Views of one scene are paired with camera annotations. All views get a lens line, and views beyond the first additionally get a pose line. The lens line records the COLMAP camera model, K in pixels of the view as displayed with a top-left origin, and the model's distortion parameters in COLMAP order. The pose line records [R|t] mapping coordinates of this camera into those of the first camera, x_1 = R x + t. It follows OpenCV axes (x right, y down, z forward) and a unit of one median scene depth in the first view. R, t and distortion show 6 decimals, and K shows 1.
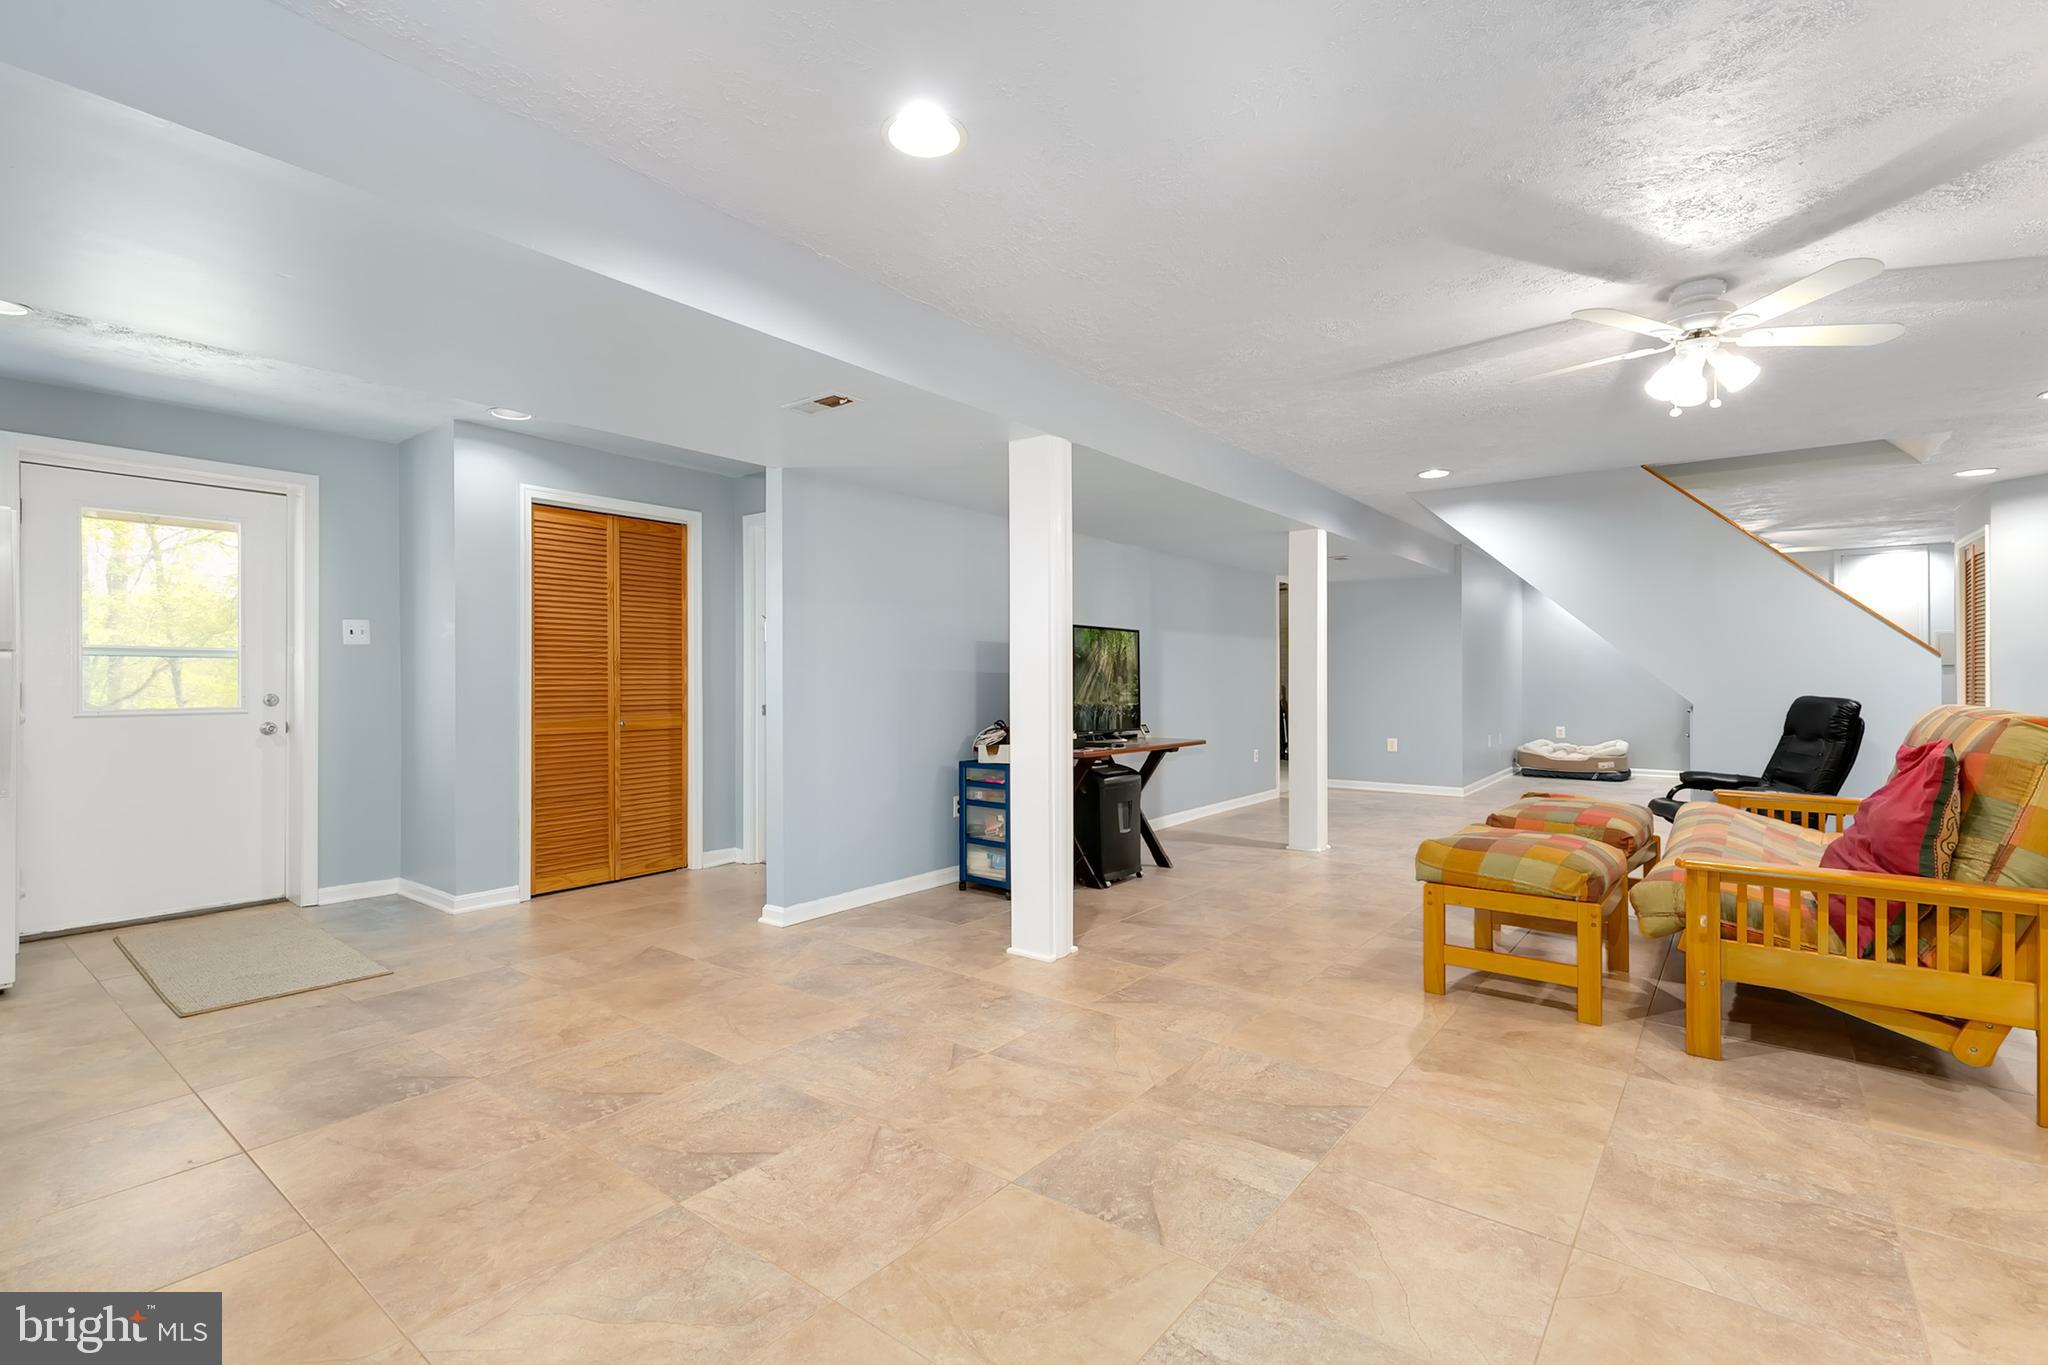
lens RADIAL K [[937.4, 0, 1023.2], [0, 937.4, 685.1], [0, 0, 1]] dist [0.000962, 0.000016]
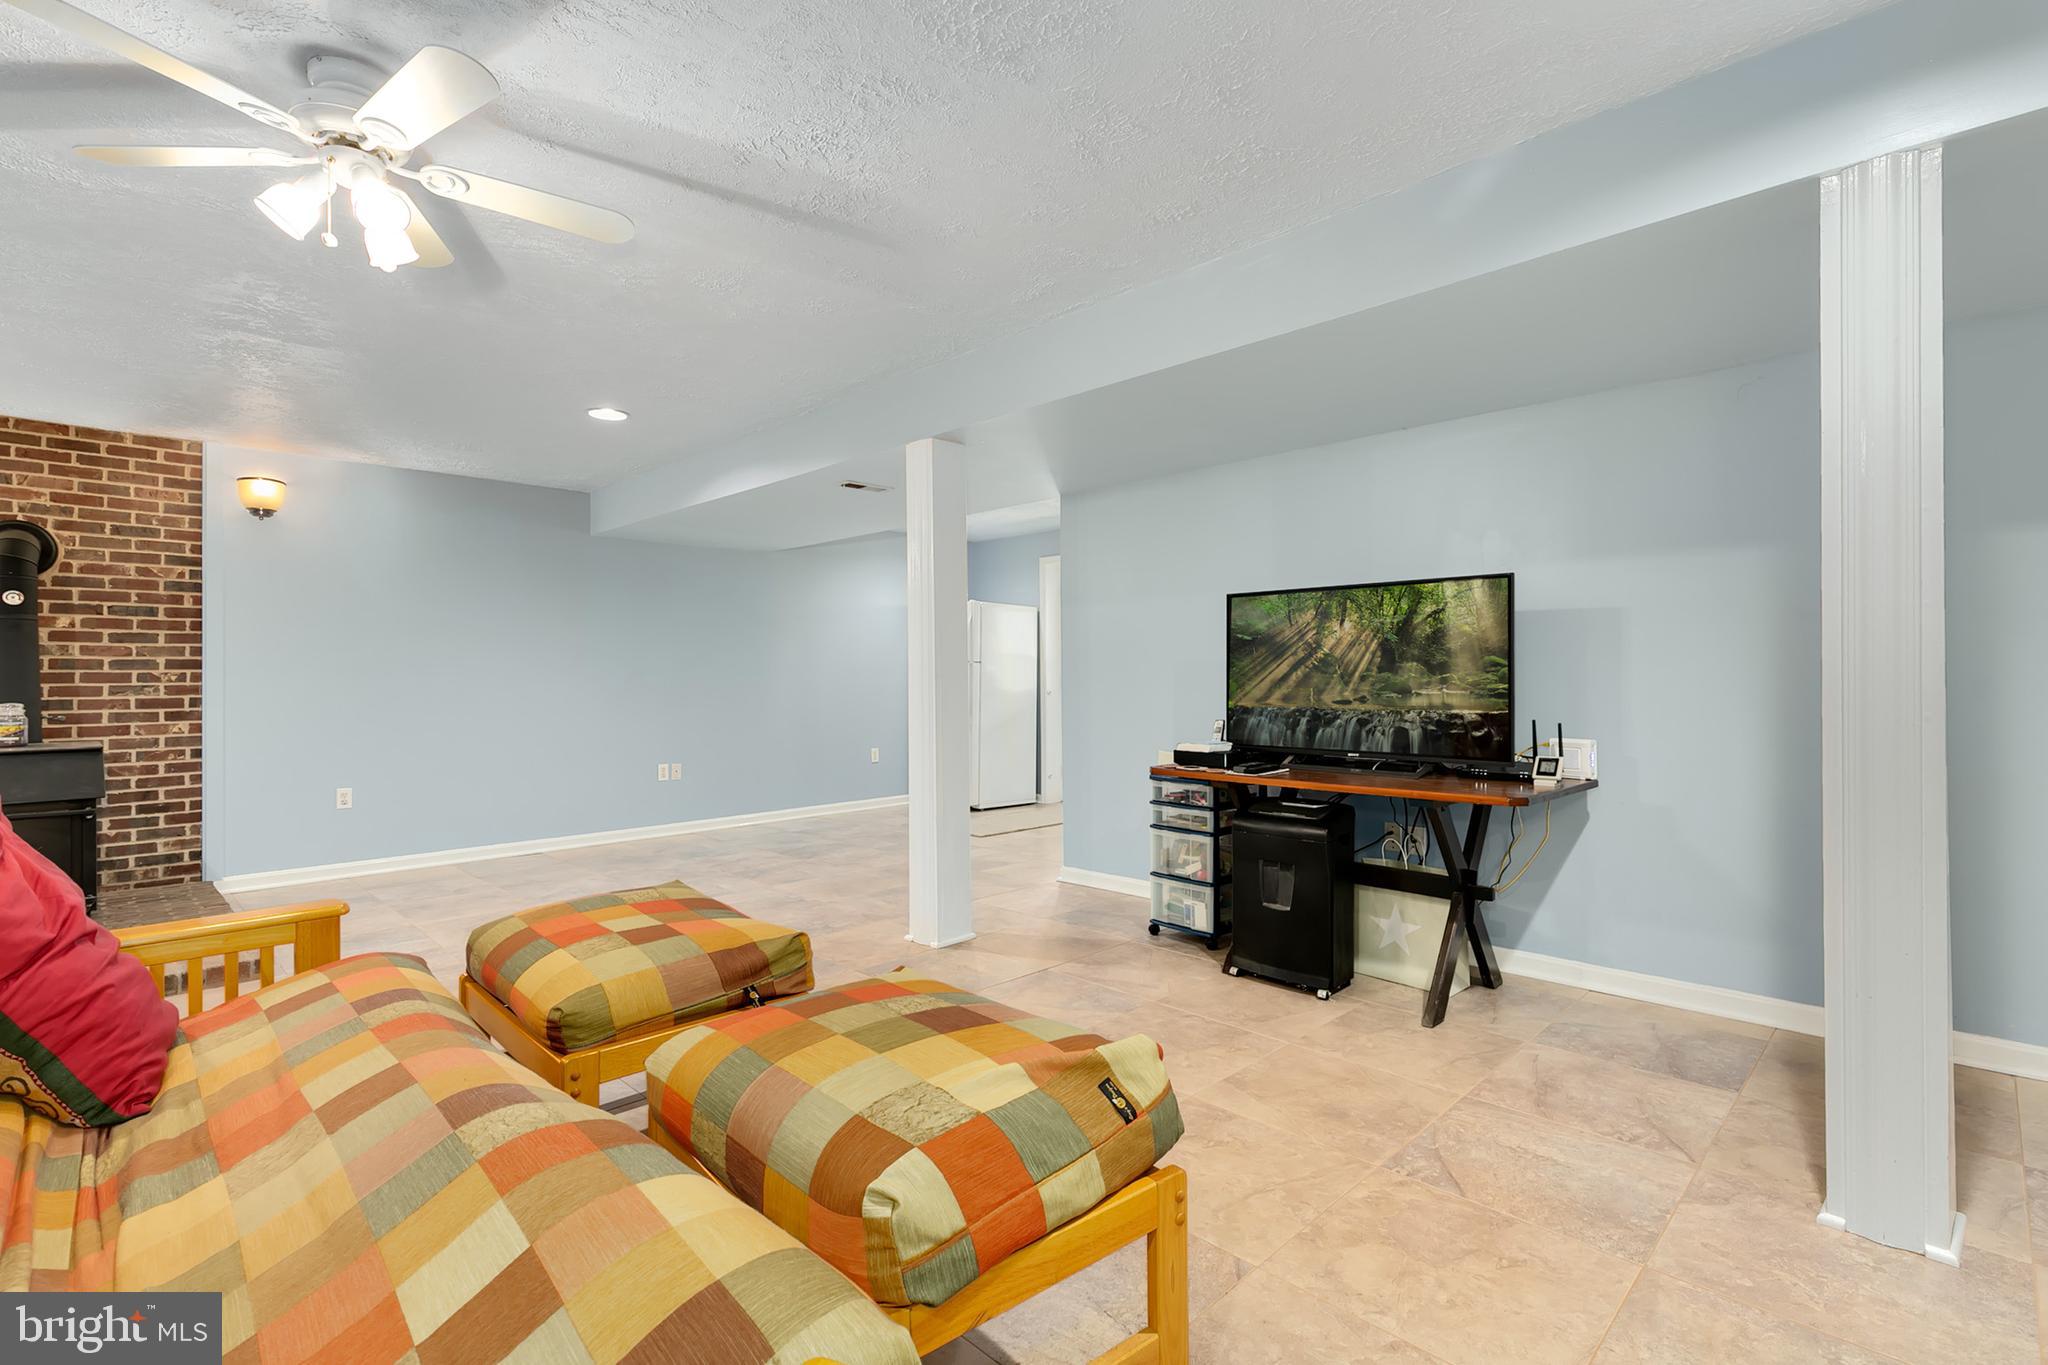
lens RADIAL K [[937.4, 0, 1023.9], [0, 937.4, 681.4], [0, 0, 1]] dist [0.000962, 0.000016]
pose [[-0.097733, 0.004682, -0.995202, 0.727678], [0.006581, 0.999970, 0.004058, -0.001639], [0.995191, -0.006153, -0.097761, 0.838167]]
